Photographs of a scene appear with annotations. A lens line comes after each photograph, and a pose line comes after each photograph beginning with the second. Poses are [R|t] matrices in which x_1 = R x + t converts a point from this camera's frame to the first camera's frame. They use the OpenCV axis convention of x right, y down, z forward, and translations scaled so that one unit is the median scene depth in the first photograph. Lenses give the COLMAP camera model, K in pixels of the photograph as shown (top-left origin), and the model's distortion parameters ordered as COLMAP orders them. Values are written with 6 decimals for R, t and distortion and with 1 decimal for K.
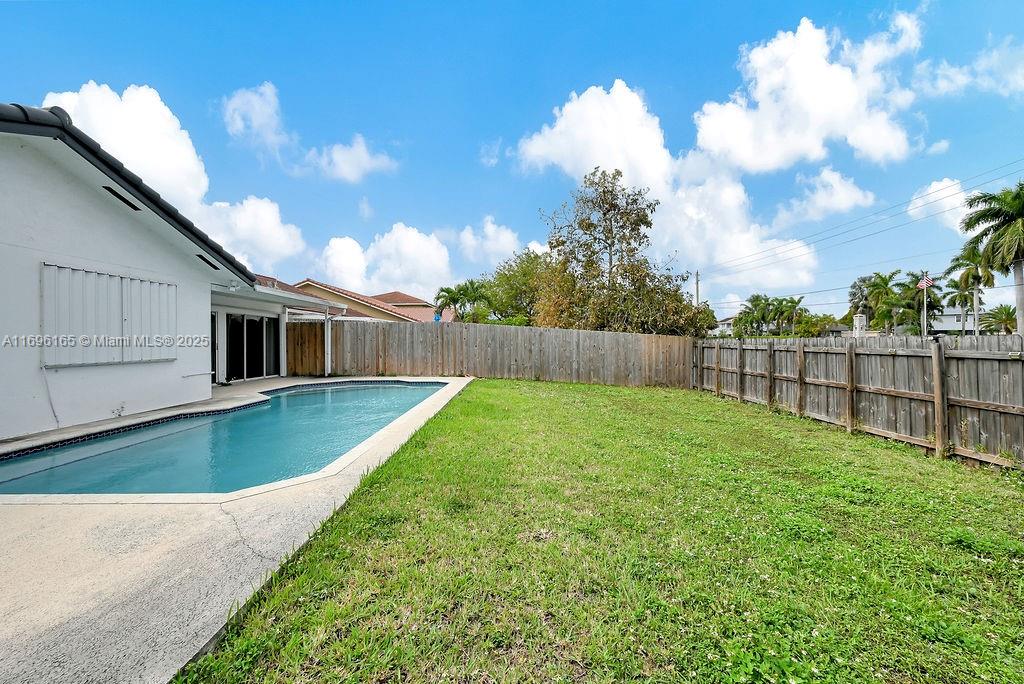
lens RADIAL K [[415.7, 0, 515.2], [0, 415.7, 336.7], [0, 0, 1]] dist [-0.003280, 0.000188]
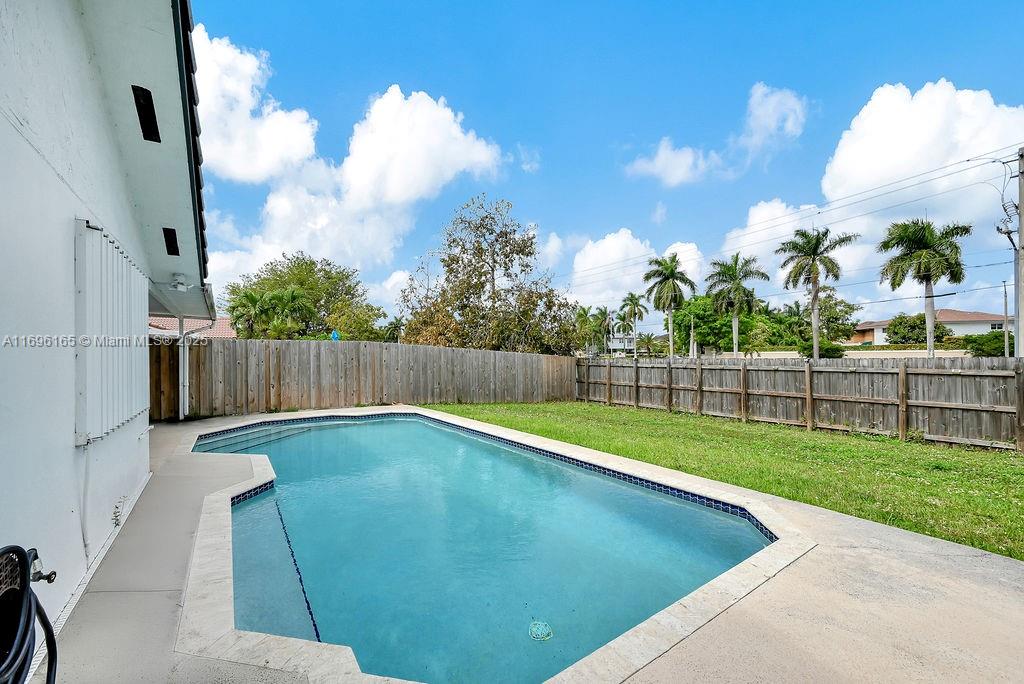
lens RADIAL K [[415.7, 0, 520.2], [0, 415.7, 358.2], [0, 0, 1]] dist [-0.003280, 0.000188]
pose [[0.813309, -0.008304, 0.581773, -0.396129], [0.001026, 0.999917, 0.012839, -0.011925], [-0.581831, -0.009846, 0.813250, 0.130515]]
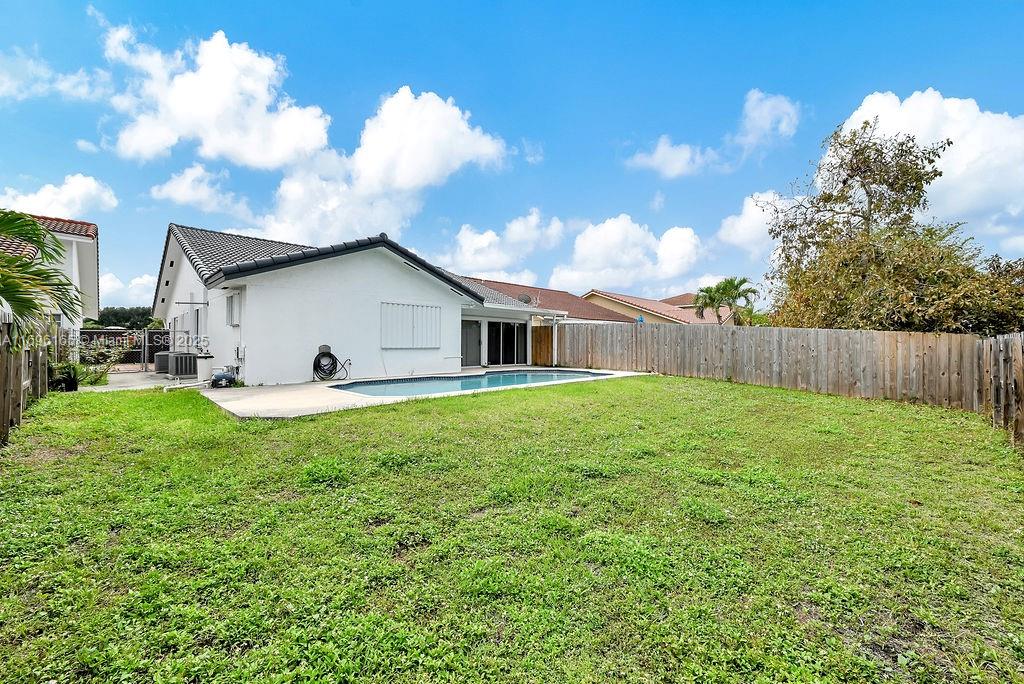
lens RADIAL K [[415.7, 0, 499.5], [0, 415.7, 343.2], [0, 0, 1]] dist [-0.003280, 0.000188]
pose [[0.693517, 0.006001, -0.720415, 0.374756], [-0.001662, 0.999976, 0.006730, 0.011831], [0.720438, -0.003470, 0.693511, -0.039095]]
